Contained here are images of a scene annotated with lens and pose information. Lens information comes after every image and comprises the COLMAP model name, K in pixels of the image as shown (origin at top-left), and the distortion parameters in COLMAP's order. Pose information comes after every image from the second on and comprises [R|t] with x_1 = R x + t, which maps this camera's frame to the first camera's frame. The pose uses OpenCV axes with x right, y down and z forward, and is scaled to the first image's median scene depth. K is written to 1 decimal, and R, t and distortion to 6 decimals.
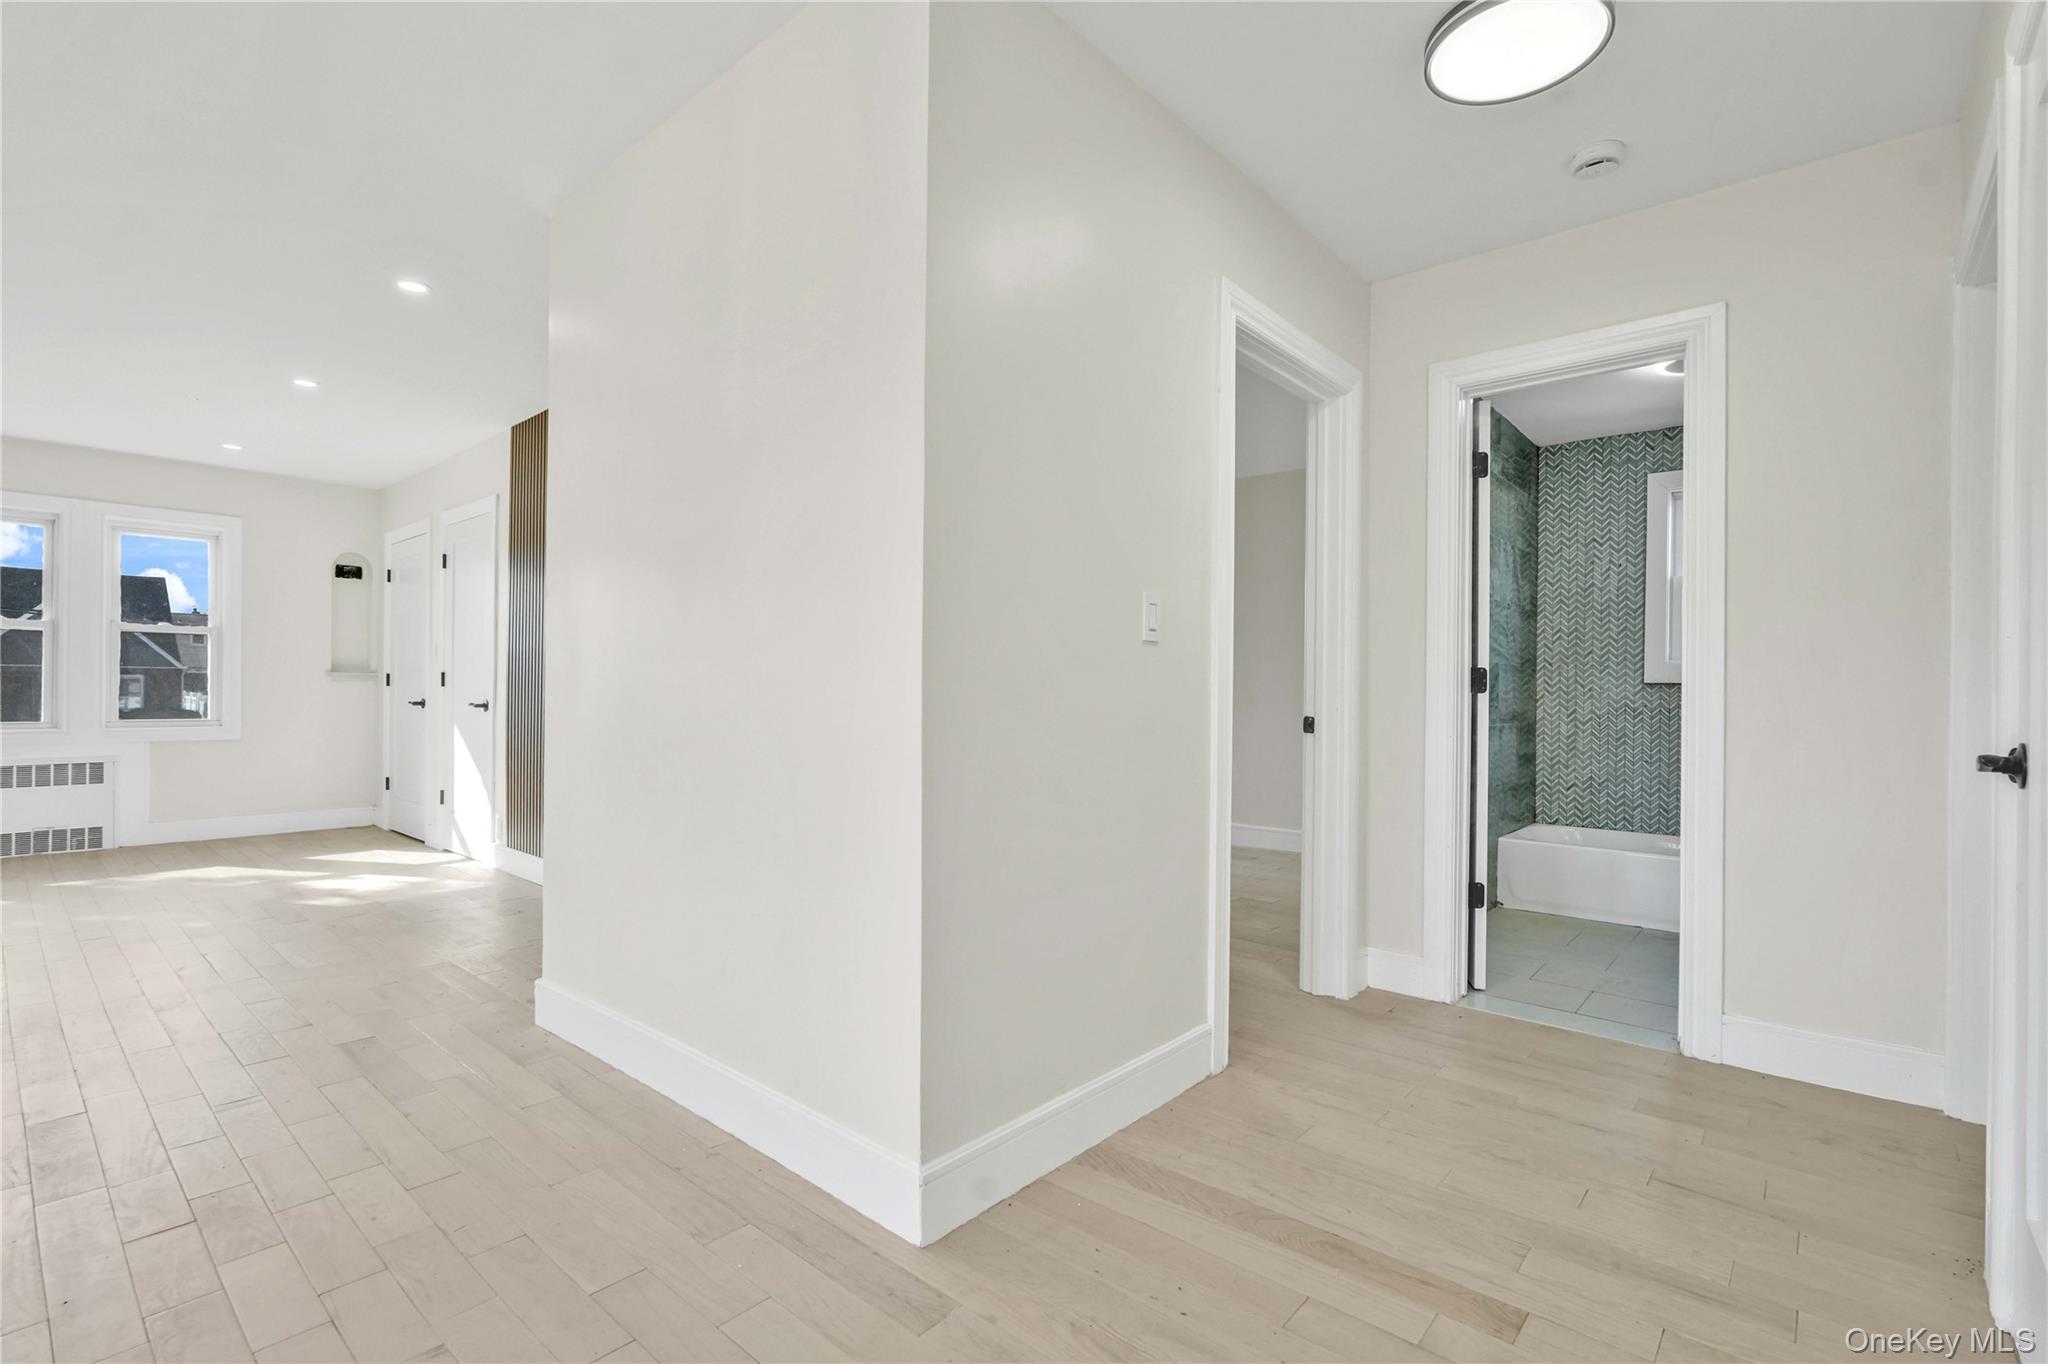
lens RADIAL K [[912.9, 0, 1030.1], [0, 912.9, 697.9], [0, 0, 1]] dist [-0.014609, 0.006320]
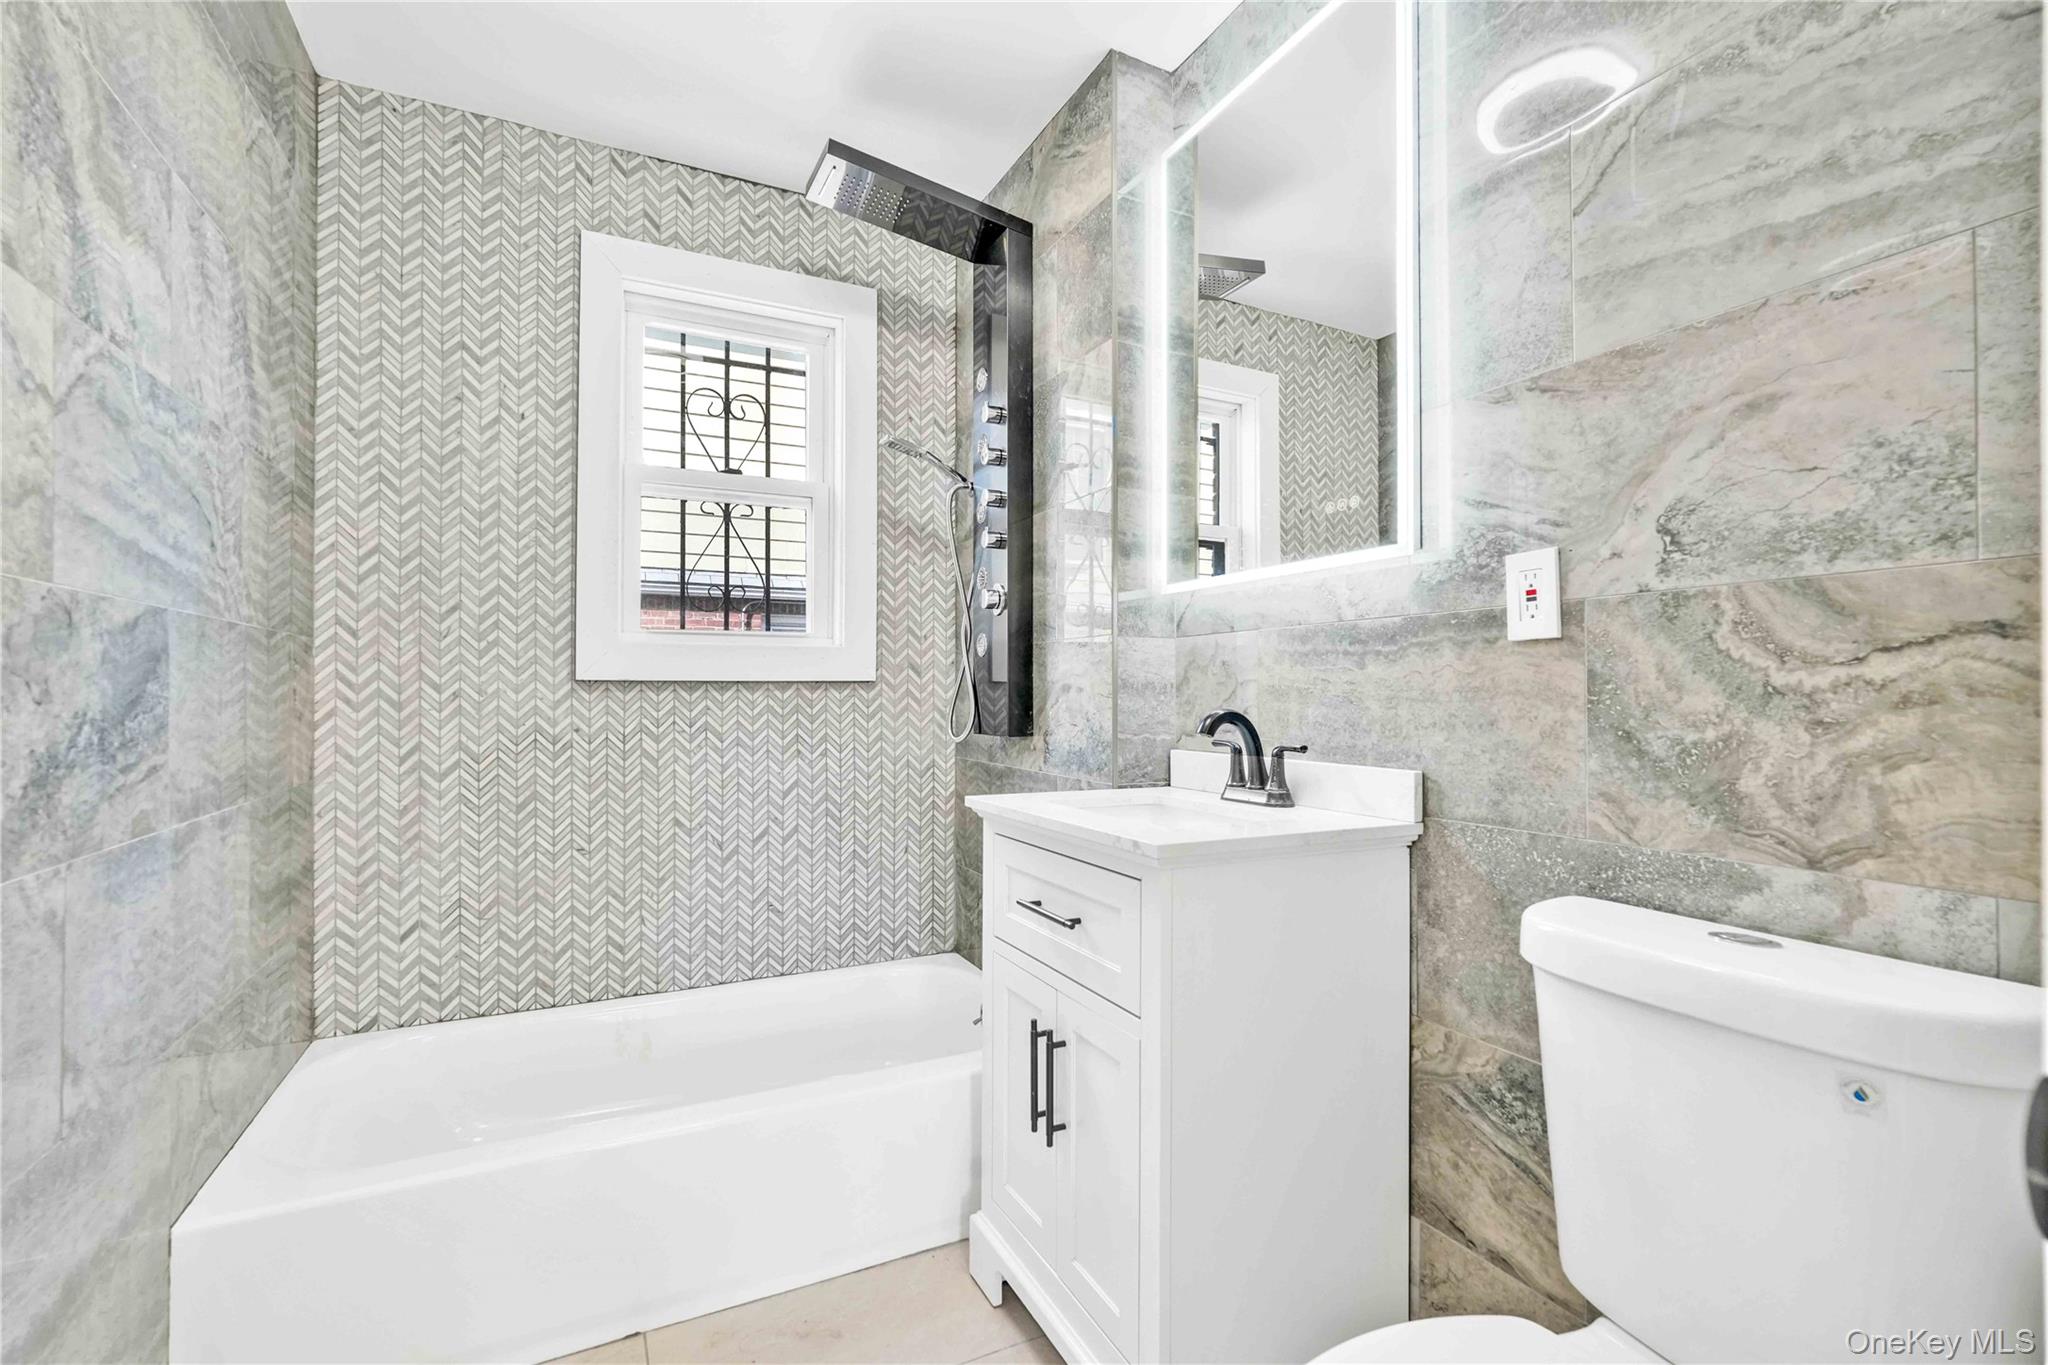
lens RADIAL K [[912.9, 0, 1041.3], [0, 912.9, 683.4], [0, 0, 1]] dist [-0.014609, 0.006320]
pose [[0.370823, -0.001761, 0.928702, 0.325072], [0.008335, 0.999964, -0.001432, -0.011880], [-0.928666, 0.008272, 0.370825, 0.590921]]
